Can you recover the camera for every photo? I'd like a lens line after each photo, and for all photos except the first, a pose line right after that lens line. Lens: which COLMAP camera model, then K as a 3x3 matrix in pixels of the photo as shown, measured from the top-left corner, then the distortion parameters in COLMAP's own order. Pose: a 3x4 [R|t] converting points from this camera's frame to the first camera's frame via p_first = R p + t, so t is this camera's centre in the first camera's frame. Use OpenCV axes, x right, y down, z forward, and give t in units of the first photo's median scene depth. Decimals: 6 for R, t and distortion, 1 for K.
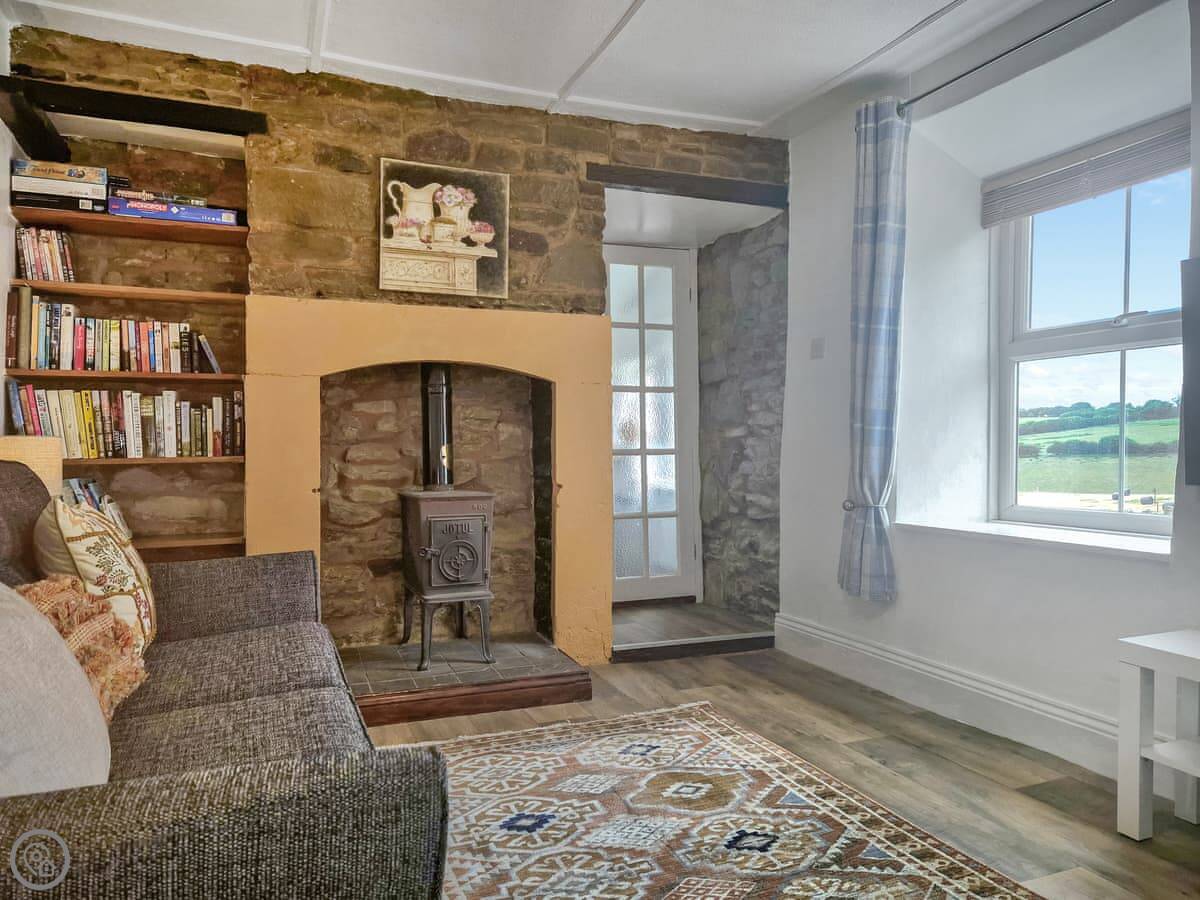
lens RADIAL K [[811.3, 0, 573.7], [0, 811.3, 441.6], [0, 0, 1]] dist [0.081199, -0.073057]
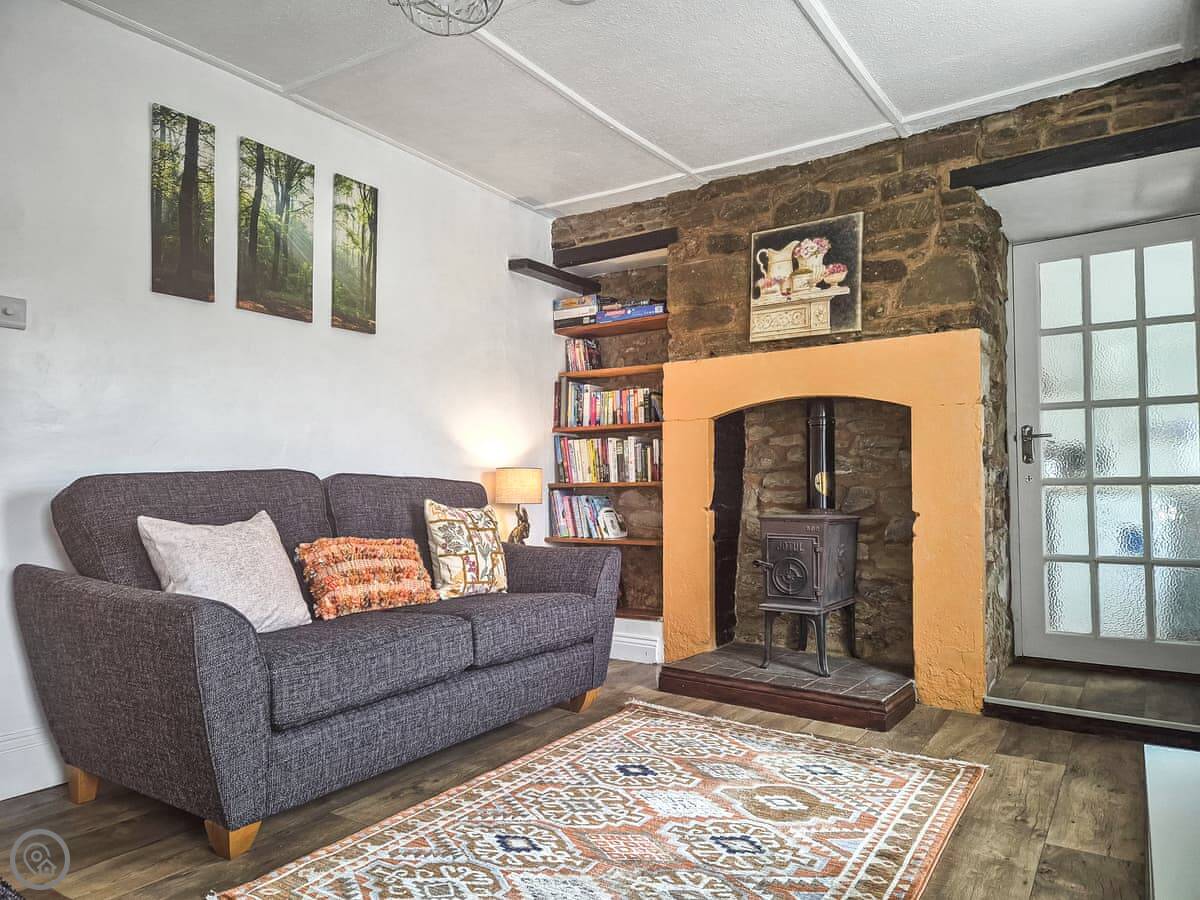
lens RADIAL K [[781.8, 0, 600.0], [0, 781.8, 450.0], [0, 0, 1]] dist [0.089566, -0.081770]
pose [[0.575242, -0.034124, -0.817271, 0.593034], [0.003988, 0.999235, -0.038915, 0.015407], [0.817973, 0.019127, 0.574938, 0.167377]]
